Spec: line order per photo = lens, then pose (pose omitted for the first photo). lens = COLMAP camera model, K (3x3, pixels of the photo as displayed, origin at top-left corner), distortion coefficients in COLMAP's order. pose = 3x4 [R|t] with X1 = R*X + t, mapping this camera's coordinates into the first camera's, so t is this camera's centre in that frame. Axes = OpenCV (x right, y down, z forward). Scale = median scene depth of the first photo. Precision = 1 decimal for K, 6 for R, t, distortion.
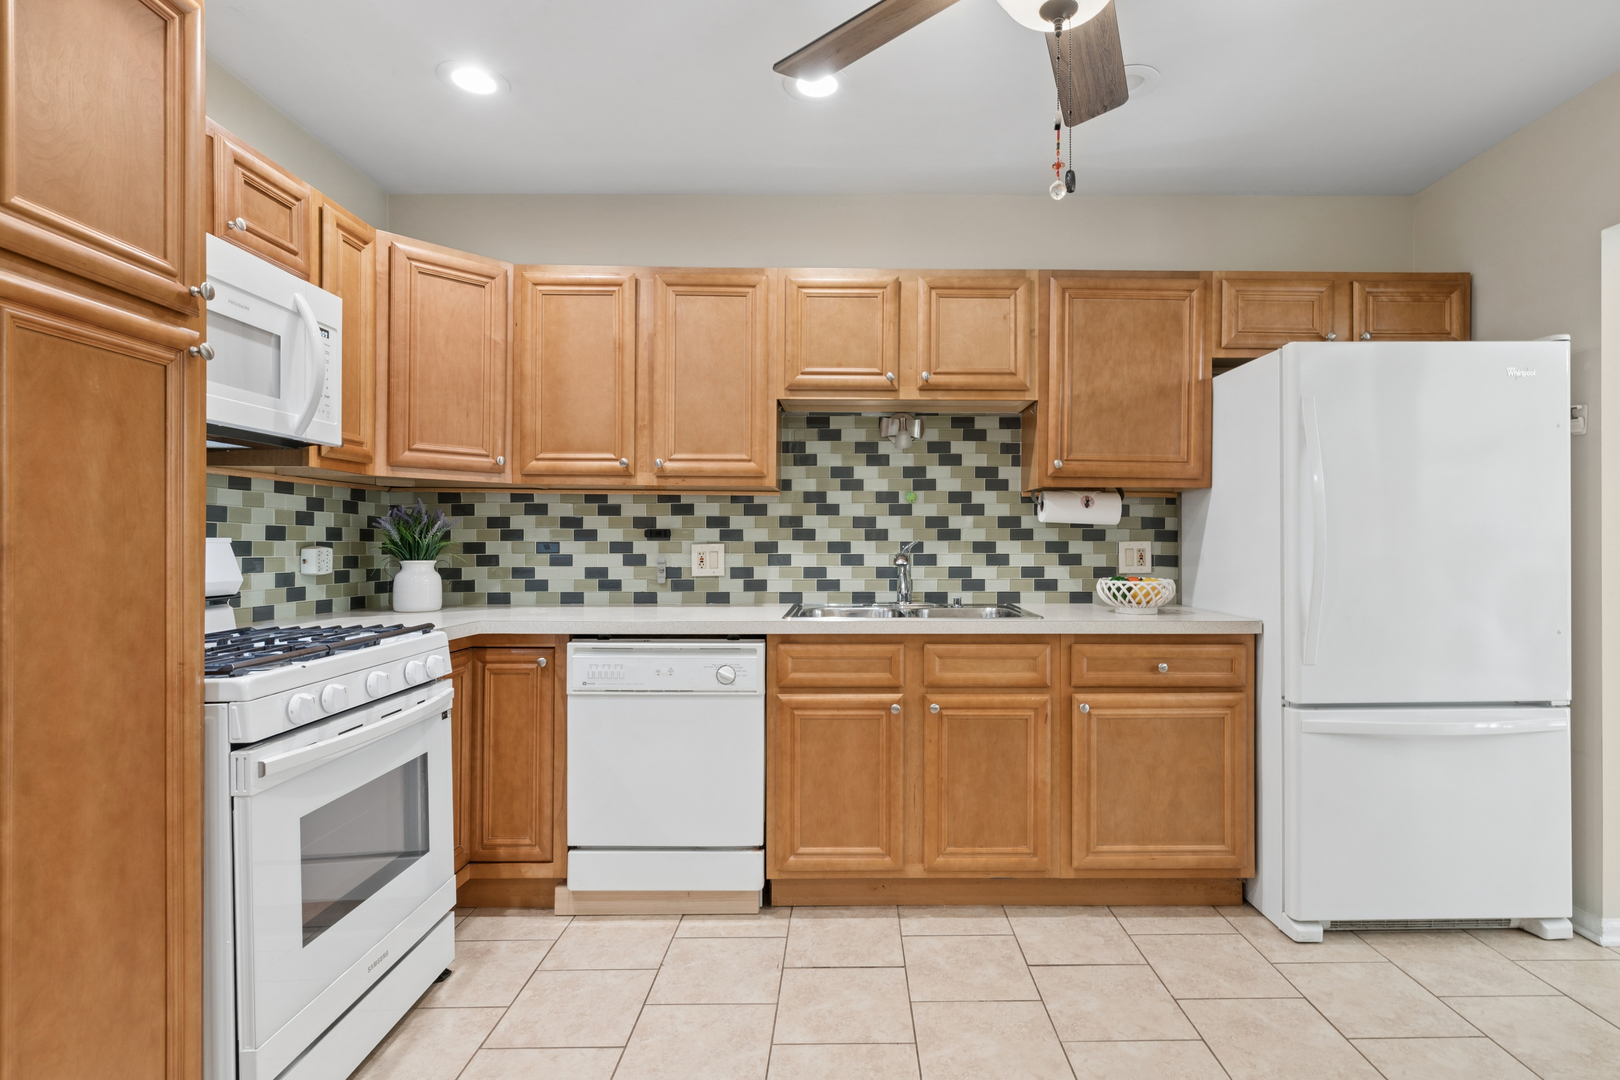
lens RADIAL K [[792.4, 0, 859.2], [0, 792.4, 540.0], [0, 0, 1]] dist [0.001075, 0.000198]
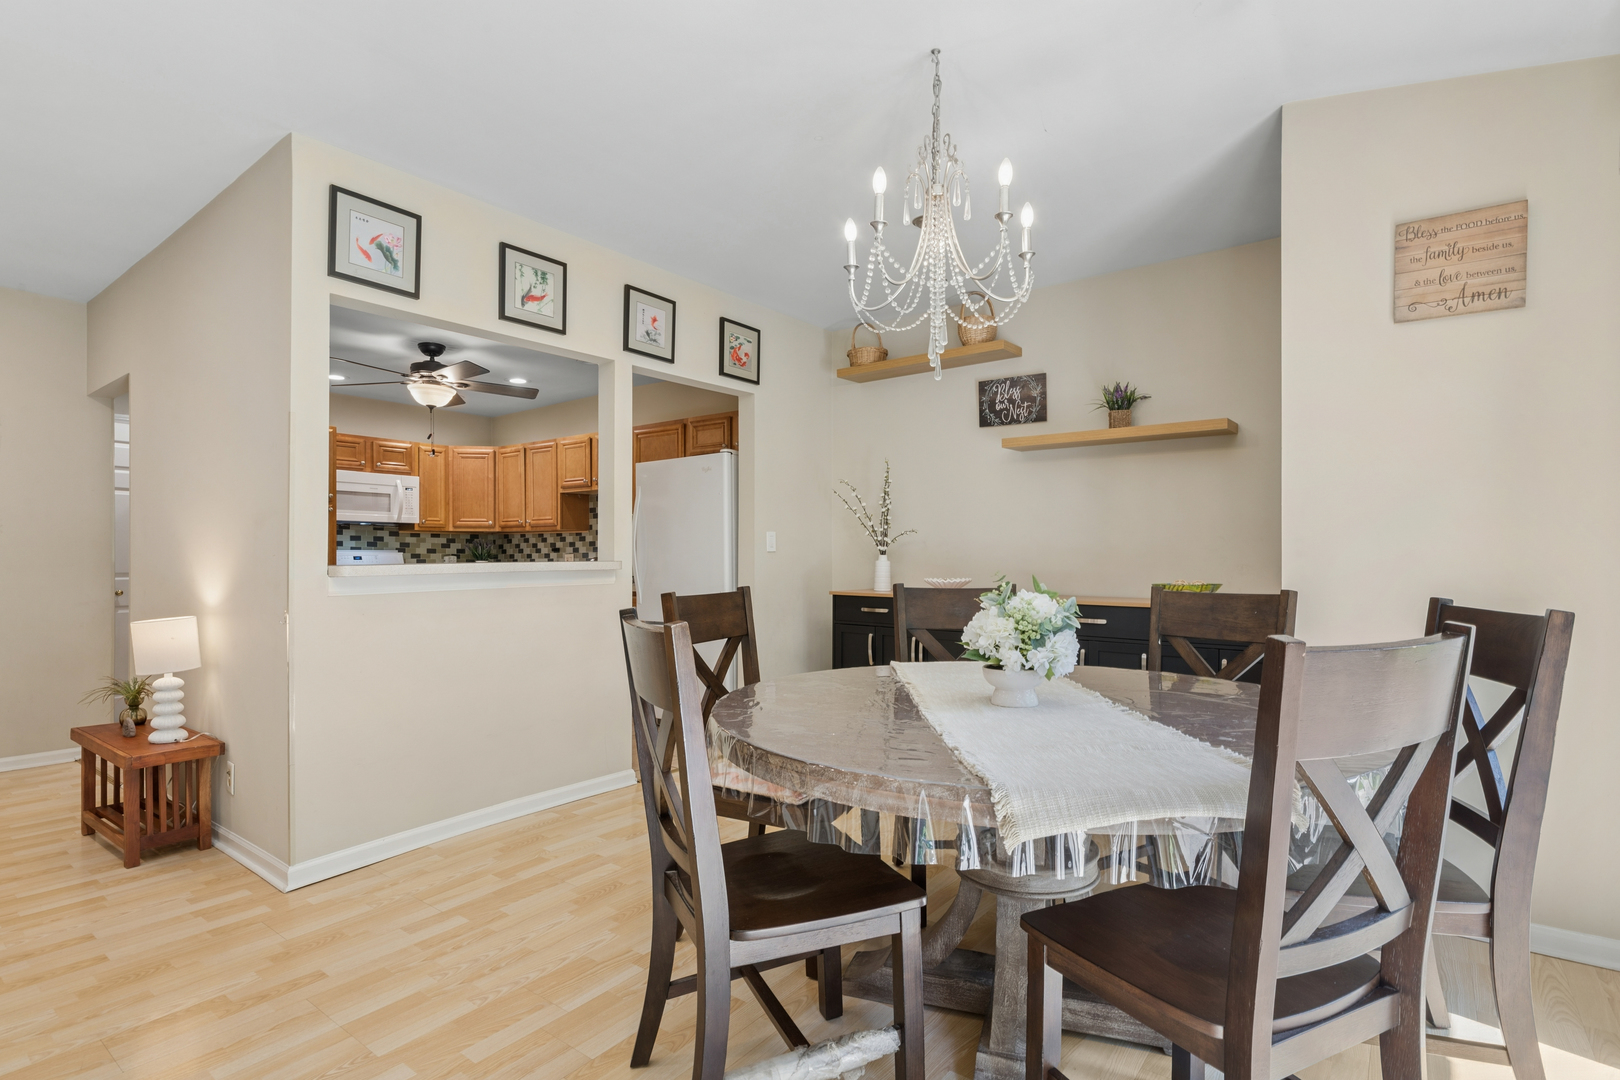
lens RADIAL K [[795.5, 0, 806.6], [0, 795.5, 563.4], [0, 0, 1]] dist [0.000849, 0.000041]
pose [[0.785686, -0.000657, -0.618625, 1.824979], [0.004456, 0.999980, 0.004598, 0.025010], [0.618609, -0.006369, 0.785673, -0.393015]]
